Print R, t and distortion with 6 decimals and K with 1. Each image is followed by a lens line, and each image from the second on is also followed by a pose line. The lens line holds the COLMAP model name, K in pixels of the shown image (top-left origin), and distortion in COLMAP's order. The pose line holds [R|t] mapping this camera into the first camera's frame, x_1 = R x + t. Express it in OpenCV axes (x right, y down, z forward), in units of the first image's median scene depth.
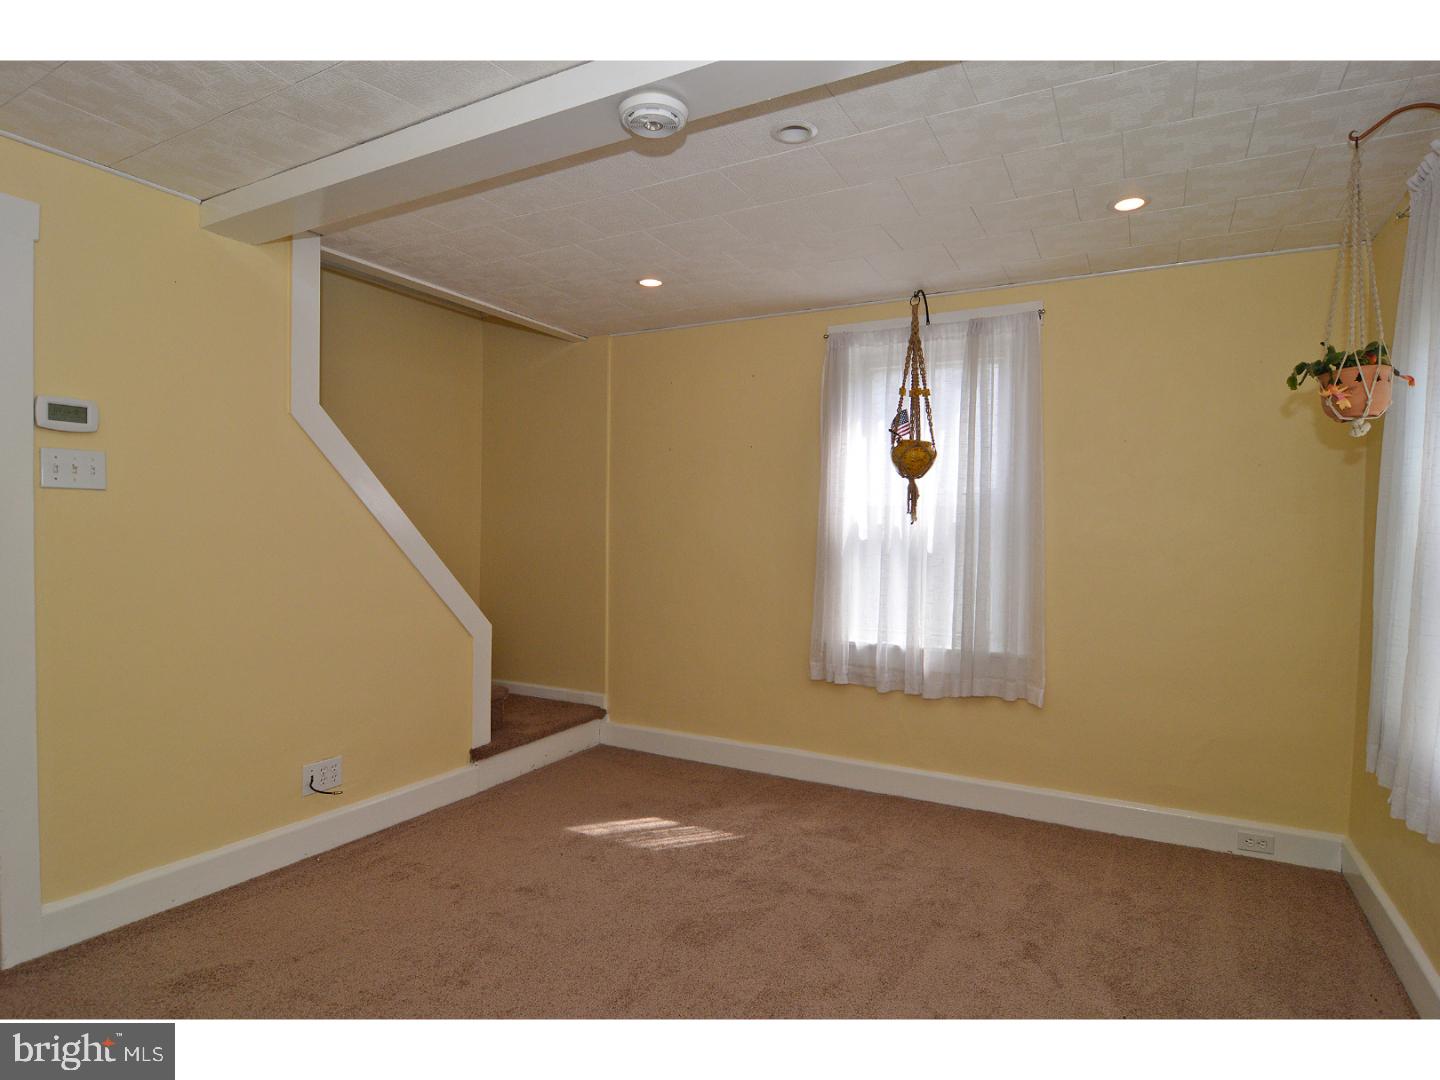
lens RADIAL K [[783.3, 0, 715.4], [0, 783.3, 547.4], [0, 0, 1]] dist [-0.005281, -0.010299]
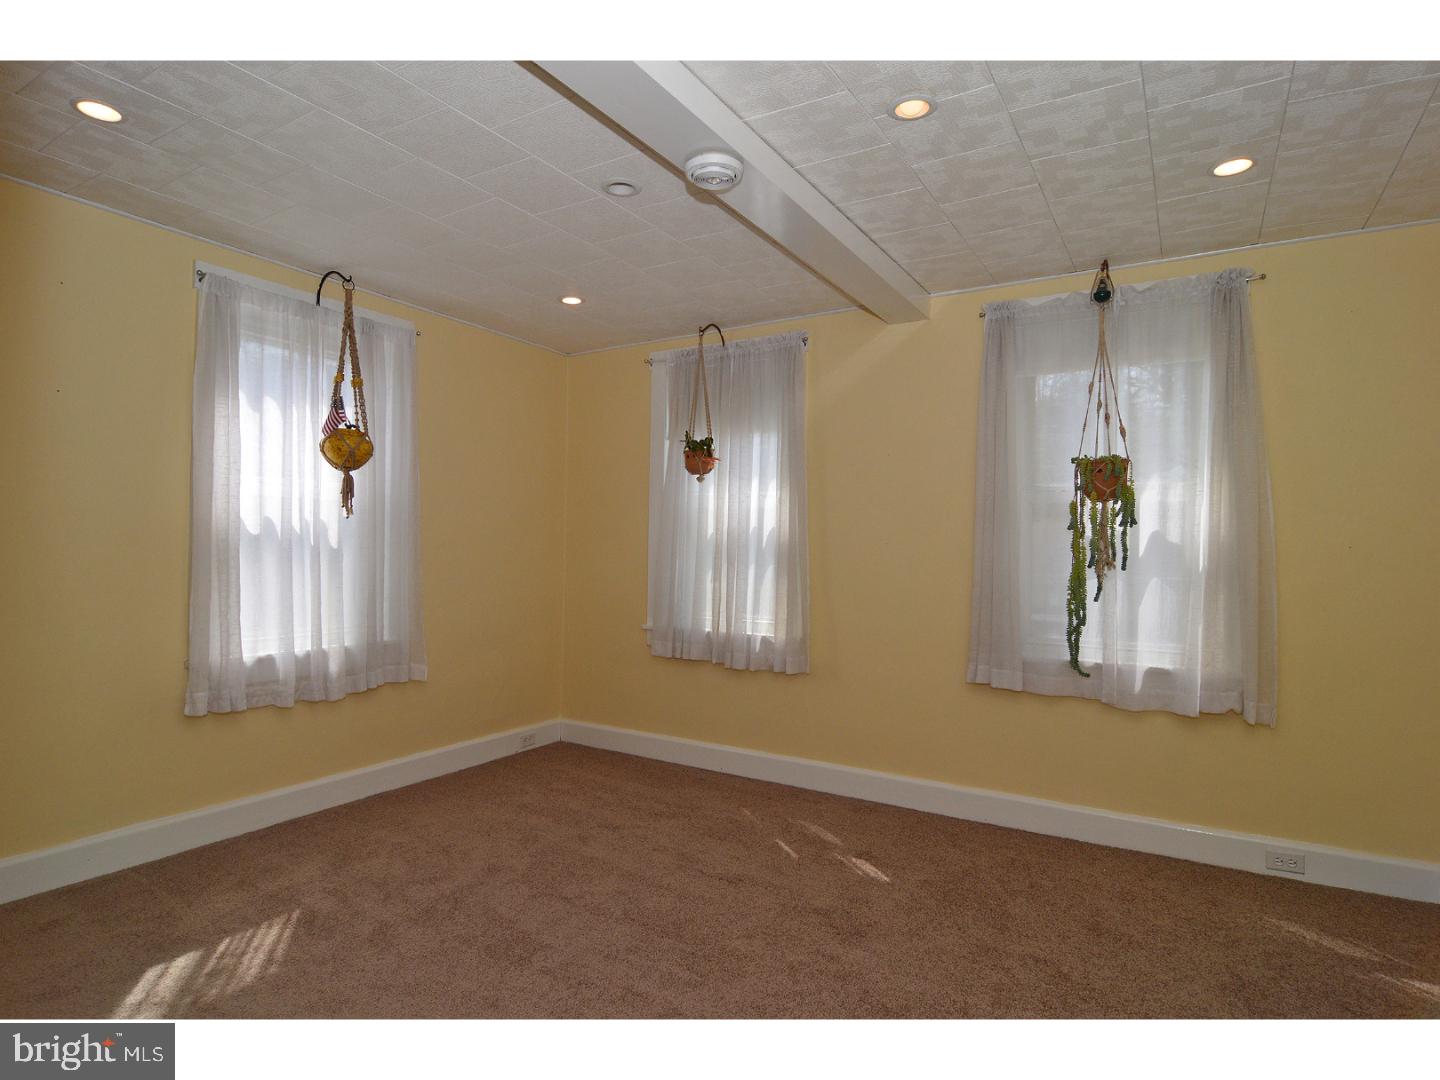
lens RADIAL K [[783.3, 0, 715.4], [0, 783.3, 547.4], [0, 0, 1]] dist [-0.005281, -0.010299]
pose [[0.051301, -0.016244, 0.998551, -0.679605], [0.008979, 0.999835, 0.015804, -0.004604], [-0.998643, 0.008155, 0.051439, 0.503887]]
